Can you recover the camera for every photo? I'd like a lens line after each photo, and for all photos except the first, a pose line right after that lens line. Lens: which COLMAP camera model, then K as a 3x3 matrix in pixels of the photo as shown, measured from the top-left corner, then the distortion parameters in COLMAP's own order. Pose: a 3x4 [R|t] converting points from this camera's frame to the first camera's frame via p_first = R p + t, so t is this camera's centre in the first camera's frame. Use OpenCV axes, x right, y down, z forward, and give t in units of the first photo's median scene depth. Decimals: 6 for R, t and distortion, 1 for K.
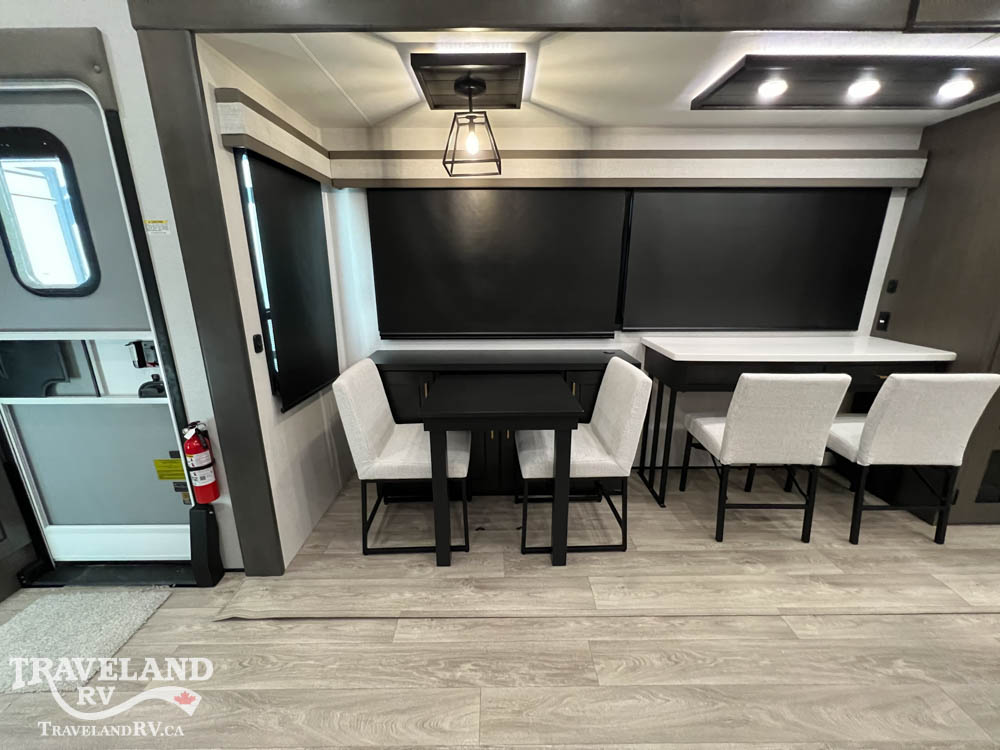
lens RADIAL K [[399.9, 0, 498.8], [0, 399.9, 372.2], [0, 0, 1]] dist [-0.001486, 0.000502]
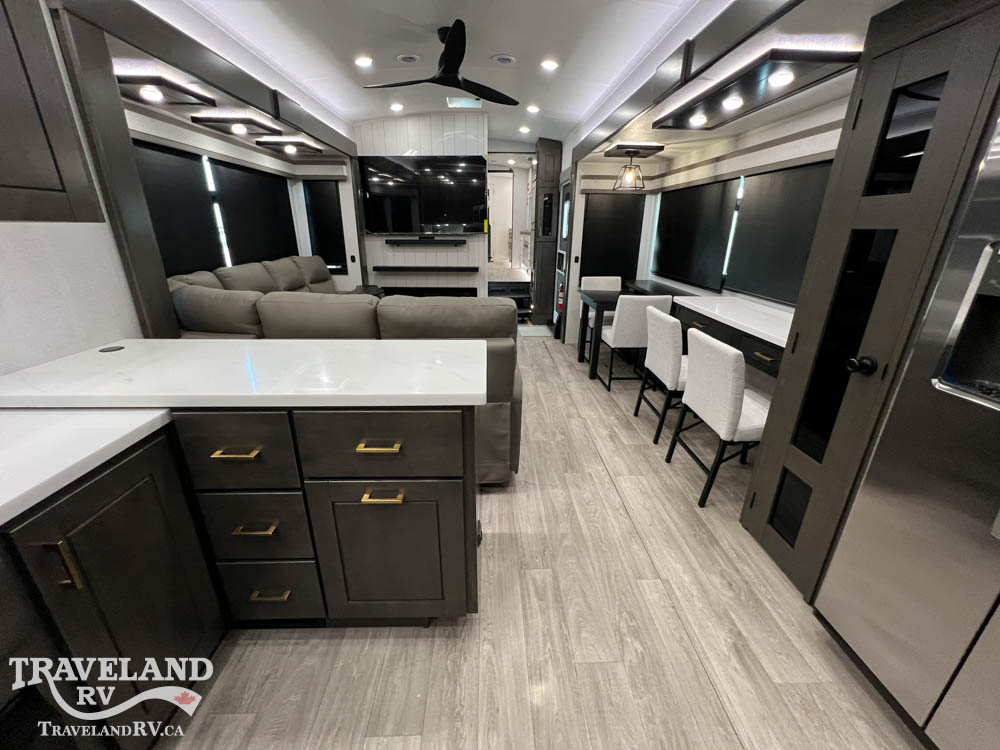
lens RADIAL K [[399.9, 0, 497.9], [0, 399.9, 374.0], [0, 0, 1]] dist [-0.001486, 0.000502]
pose [[0.019608, 0.347350, -0.937531, 2.201725], [-0.269801, 0.904761, 0.329566, -0.112442], [0.962716, 0.246485, 0.111456, 0.296725]]
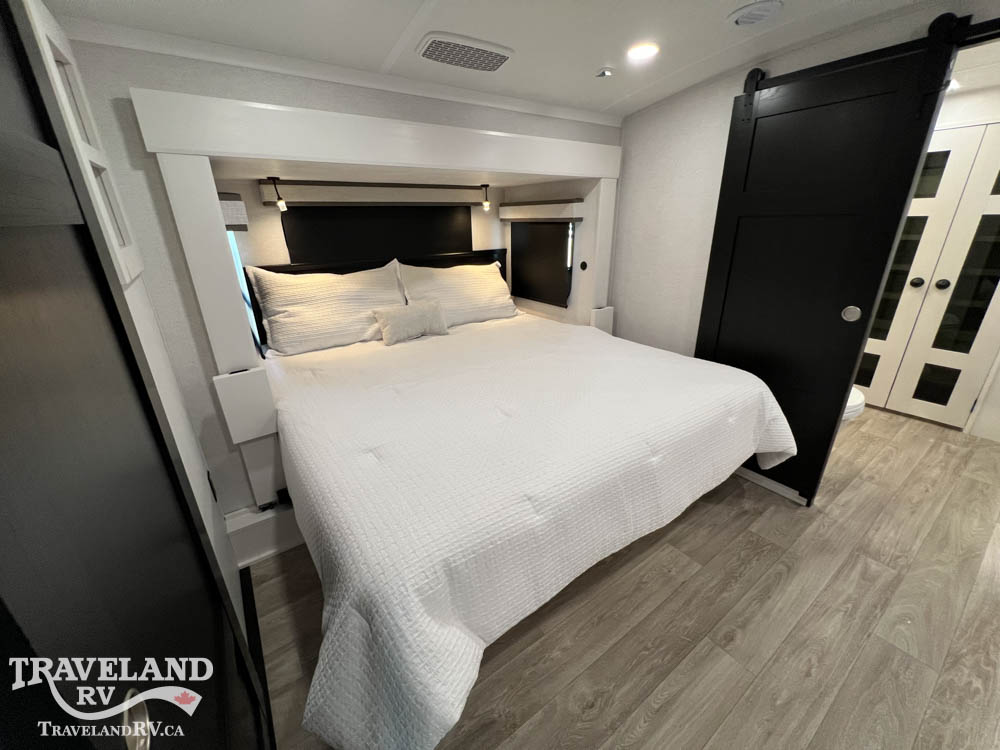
lens RADIAL K [[399.9, 0, 497.3], [0, 399.9, 372.8], [0, 0, 1]] dist [-0.001486, 0.000502]
pose [[-0.821946, 0.220988, -0.524947, 2.574045], [-0.131802, 0.822847, 0.552767, -0.144900], [0.554106, 0.523533, -0.647209, 0.497618]]
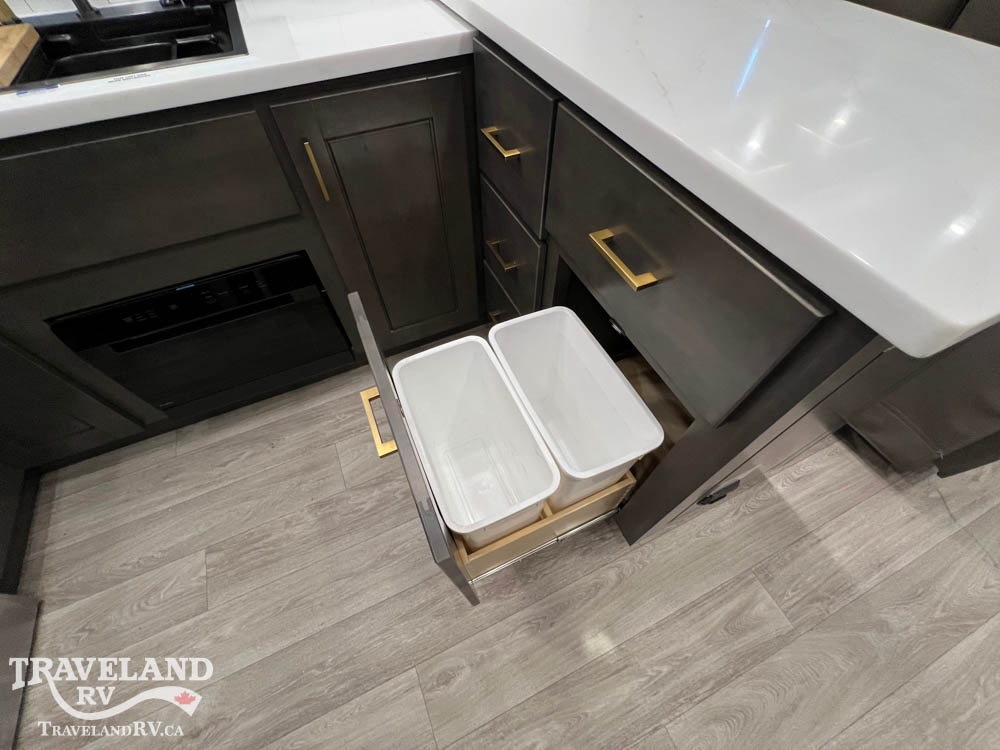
lens RADIAL K [[399.9, 0, 498.0], [0, 399.9, 372.9], [0, 0, 1]] dist [-0.001486, 0.000502]
pose [[-0.913861, 0.343415, -0.216622, 1.821599], [-0.088429, 0.352369, 0.931674, 0.007474], [0.396282, 0.870576, -0.291648, 0.344798]]
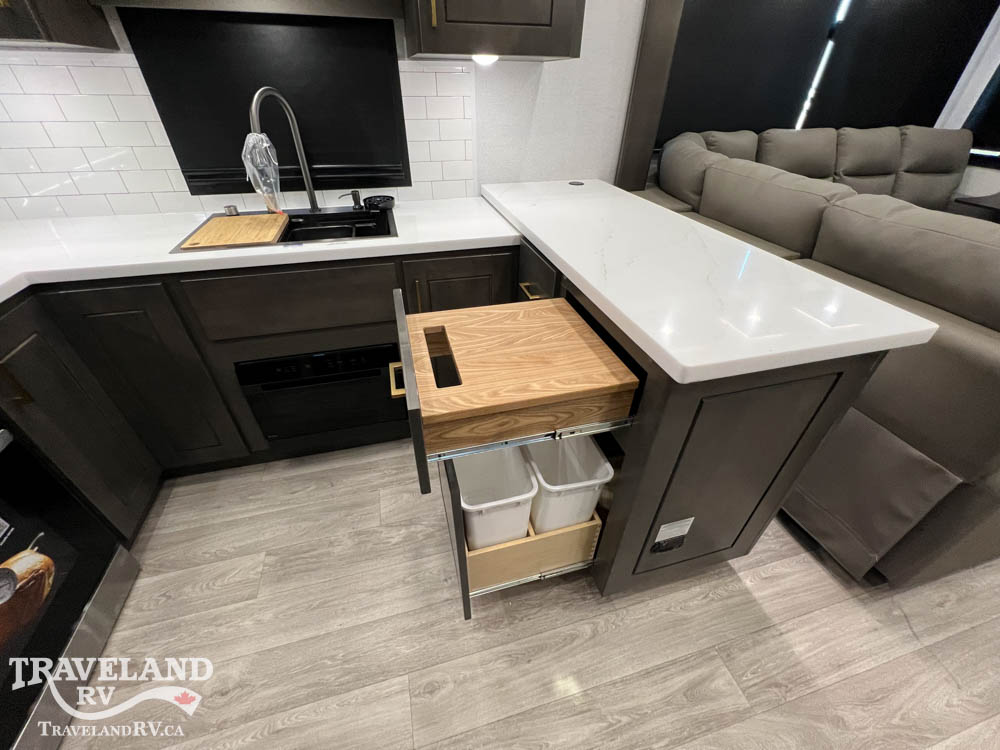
lens RADIAL K [[399.9, 0, 497.7], [0, 399.9, 373.9], [0, 0, 1]] dist [-0.001486, 0.000502]
pose [[-0.967357, 0.146292, -0.206927, 1.866698], [-0.070458, 0.629091, 0.774132, -0.140766], [0.243425, 0.763442, -0.598249, 0.537919]]
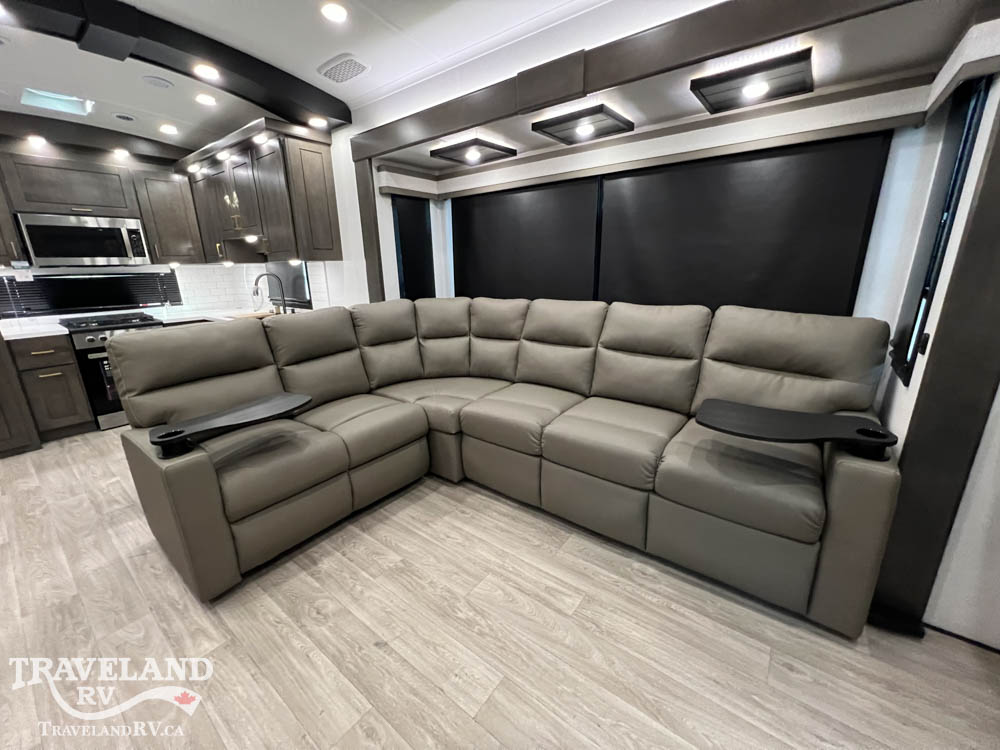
lens RADIAL K [[399.9, 0, 498.2], [0, 399.9, 372.4], [0, 0, 1]] dist [-0.001486, 0.000502]
pose [[-0.788085, -0.141284, 0.599133, -0.285857], [0.184689, 0.874194, 0.449082, -0.141248], [-0.587207, 0.464568, -0.662846, 0.544277]]
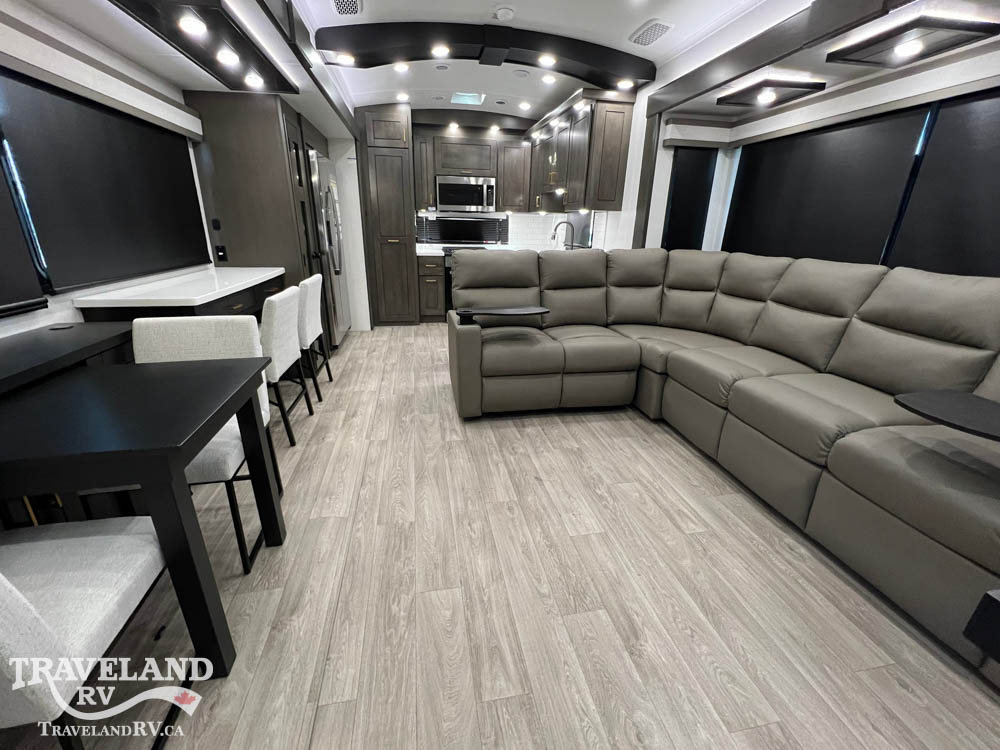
lens RADIAL K [[420.1, 0, 496.9], [0, 420.1, 372.4], [0, 0, 1]] dist [-0.001594, -0.000419]
pose [[-0.179168, -0.328586, 0.927324, -0.708173], [0.237992, 0.900106, 0.364924, -0.089073], [-0.954599, 0.286078, -0.083069, 0.529985]]
